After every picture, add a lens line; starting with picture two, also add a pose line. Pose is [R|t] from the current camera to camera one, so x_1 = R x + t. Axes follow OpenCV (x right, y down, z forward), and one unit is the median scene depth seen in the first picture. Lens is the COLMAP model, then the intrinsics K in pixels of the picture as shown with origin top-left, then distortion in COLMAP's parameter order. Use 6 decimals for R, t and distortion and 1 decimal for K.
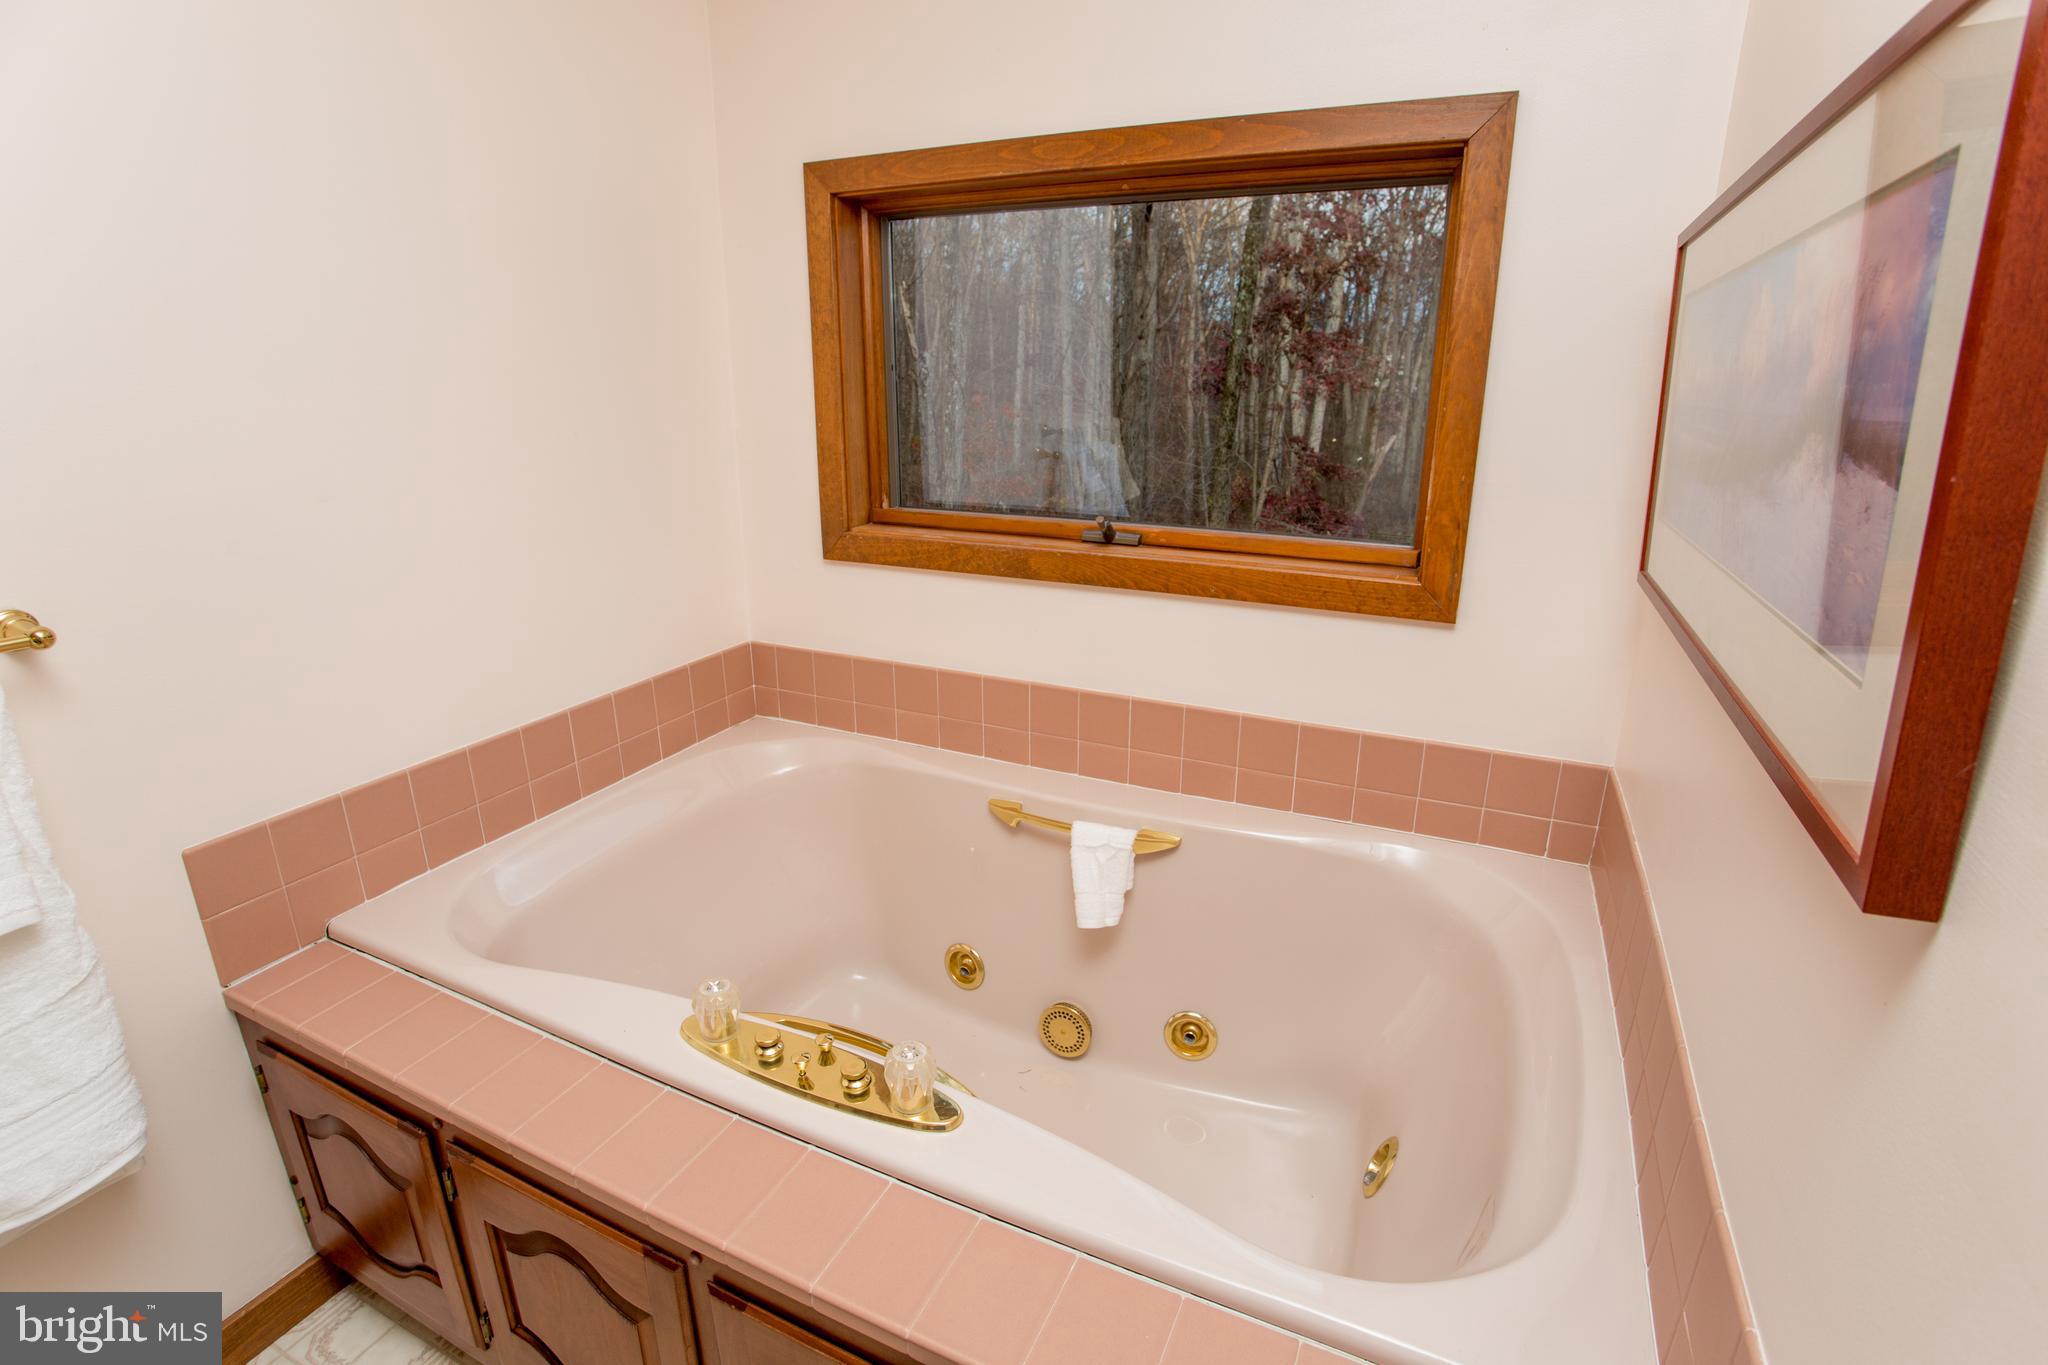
lens RADIAL K [[991.4, 0, 1019.0], [0, 991.4, 674.5], [0, 0, 1]] dist [-0.081029, 0.034005]
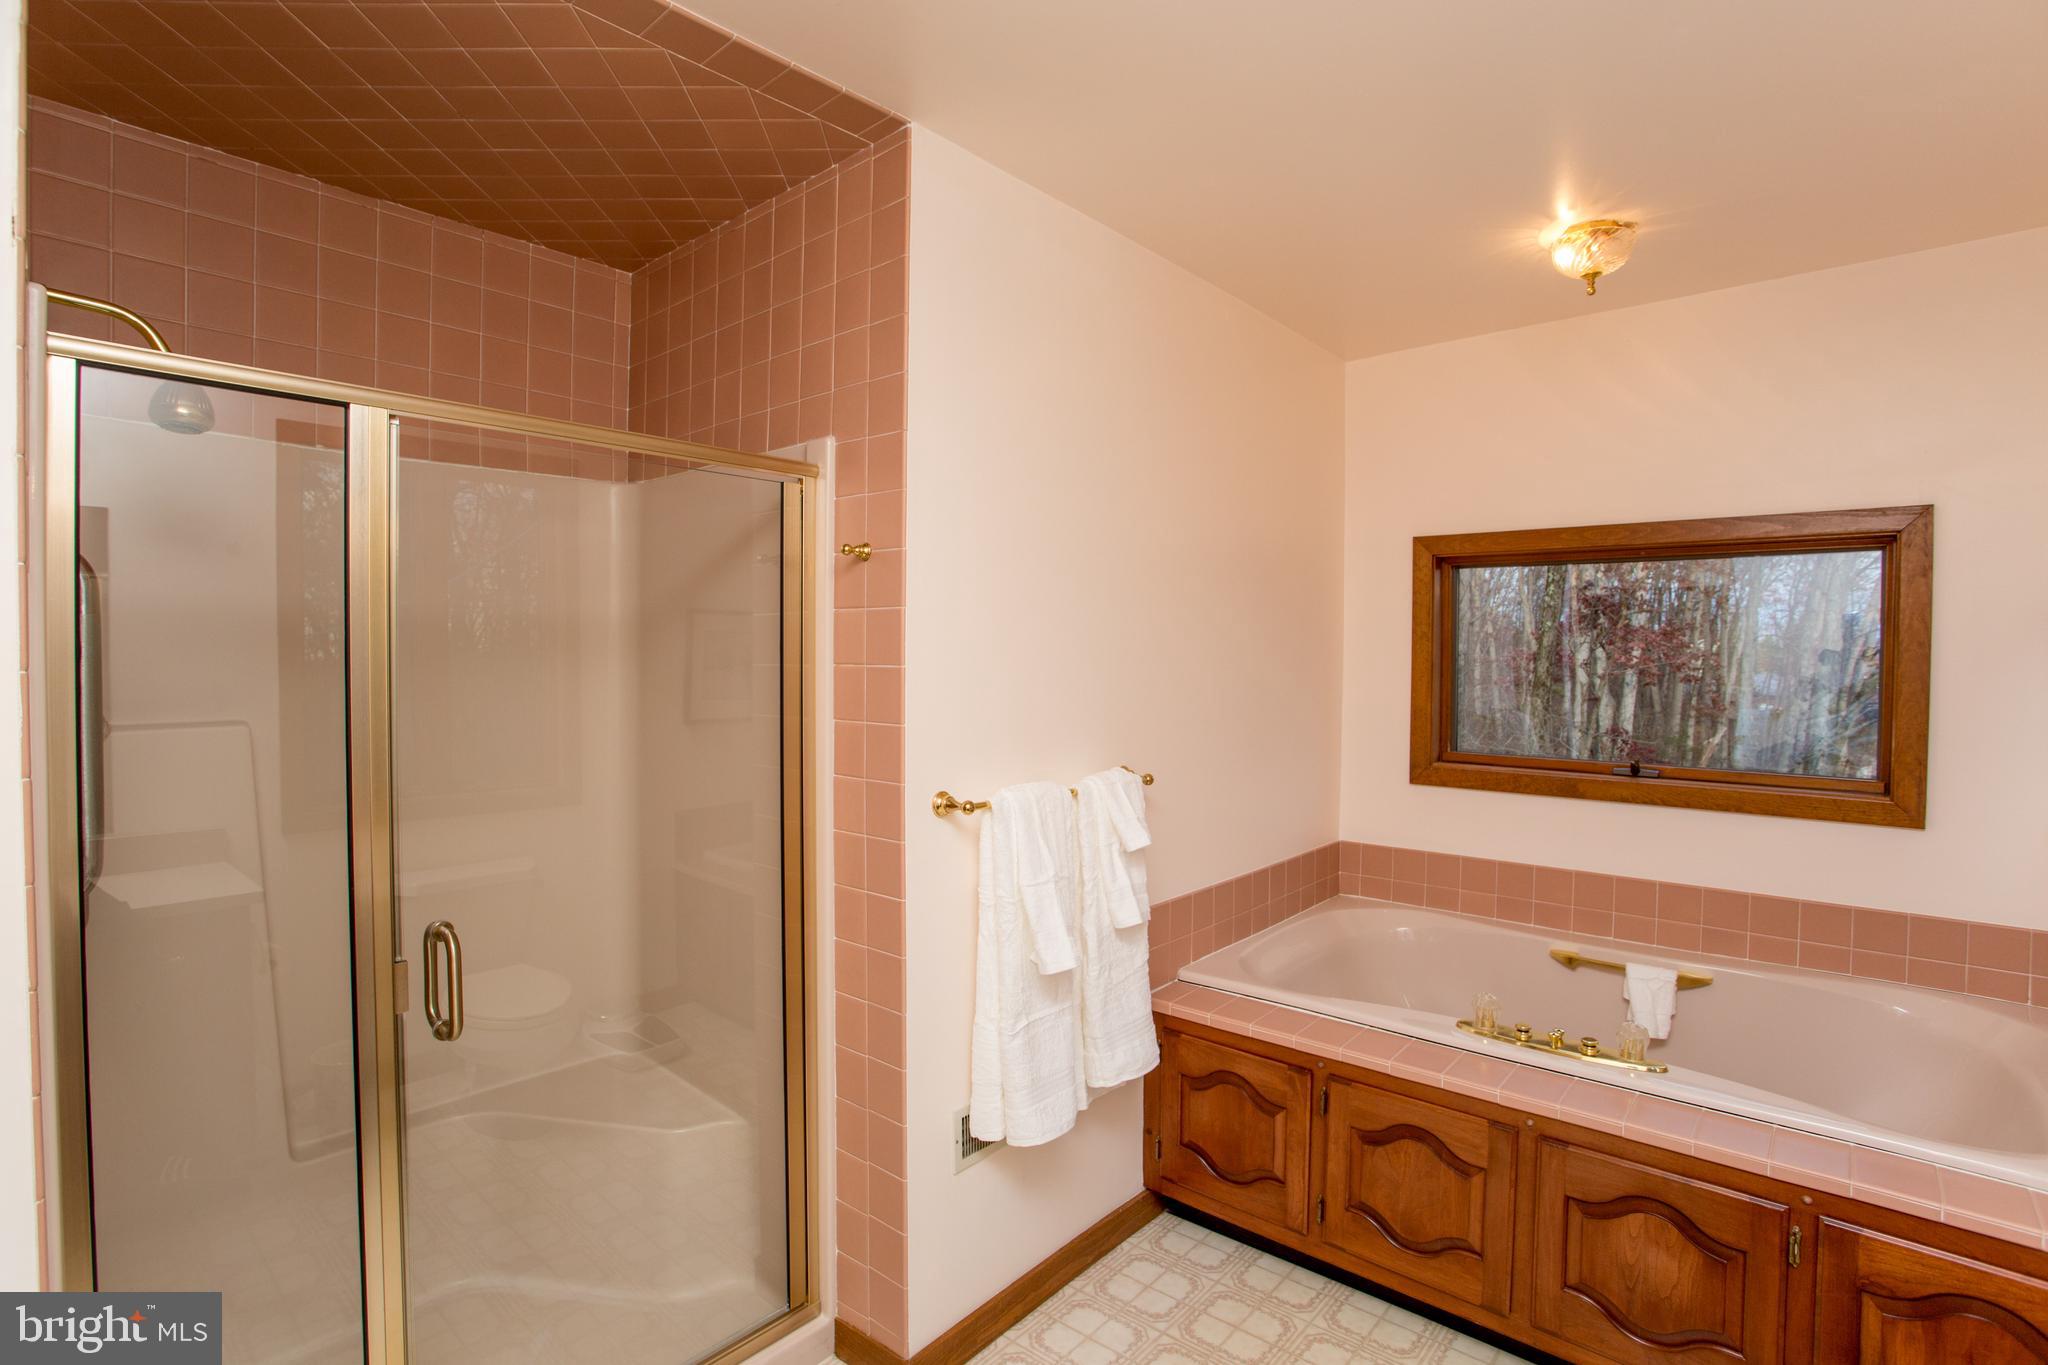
lens RADIAL K [[991.4, 0, 1019.0], [0, 991.4, 674.5], [0, 0, 1]] dist [-0.081029, 0.034005]
pose [[0.964472, 0.013914, -0.263819, -0.424511], [-0.087004, 0.959634, -0.267458, 0.190469], [0.249448, 0.280909, 0.926750, -0.622553]]
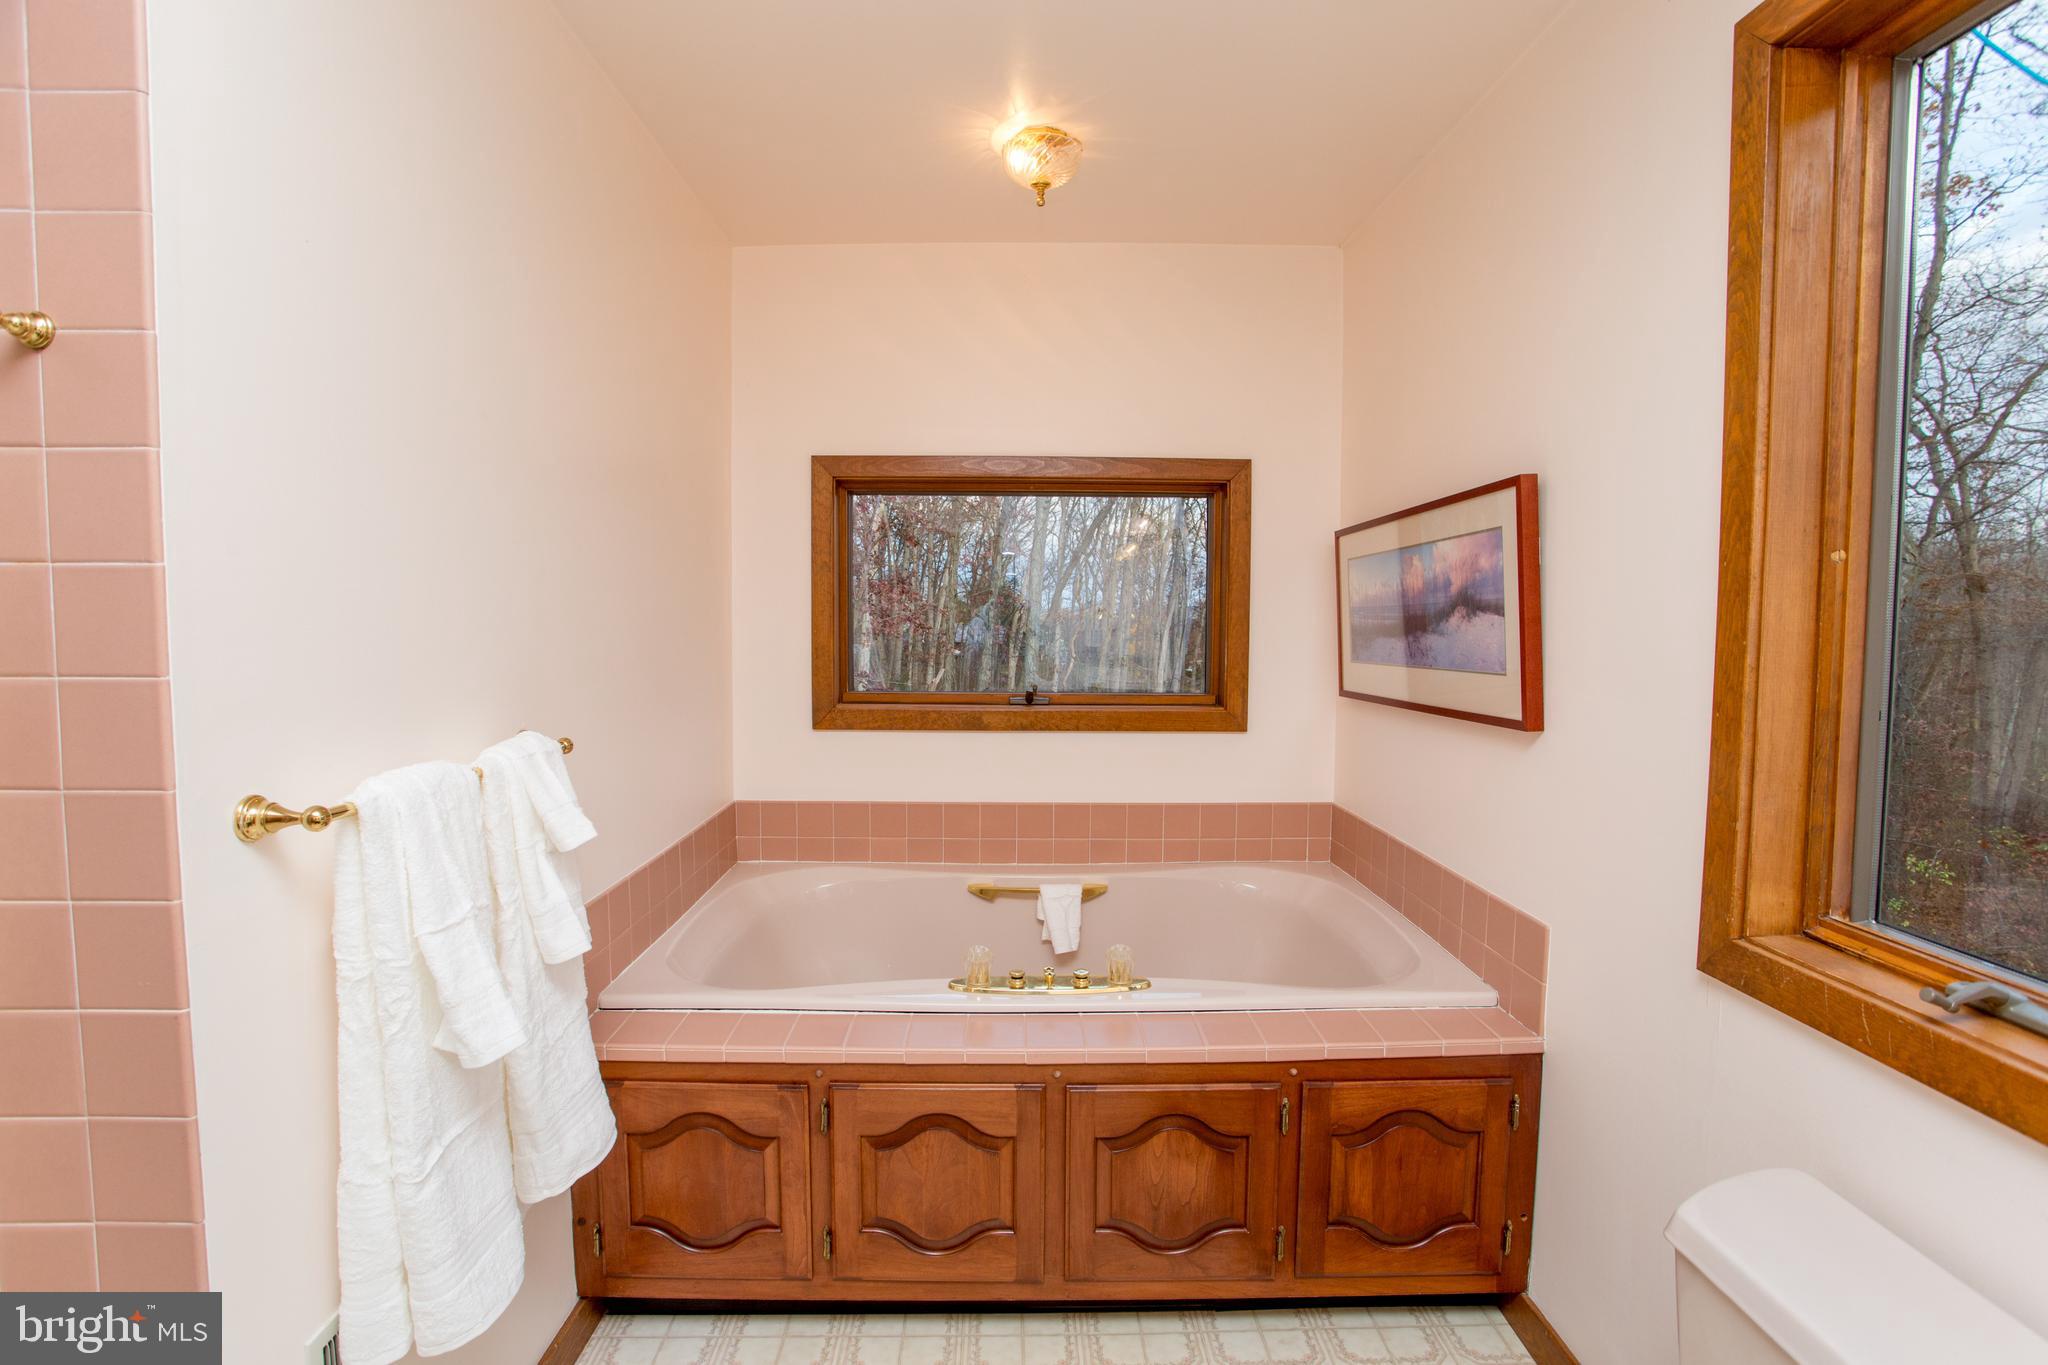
lens RADIAL K [[991.4, 0, 1019.0], [0, 991.4, 674.5], [0, 0, 1]] dist [-0.081029, 0.034005]
pose [[0.895064, -0.021540, 0.445417, -0.610325], [0.127749, 0.969355, -0.209834, 0.144615], [-0.427247, 0.244716, 0.870387, -0.347961]]
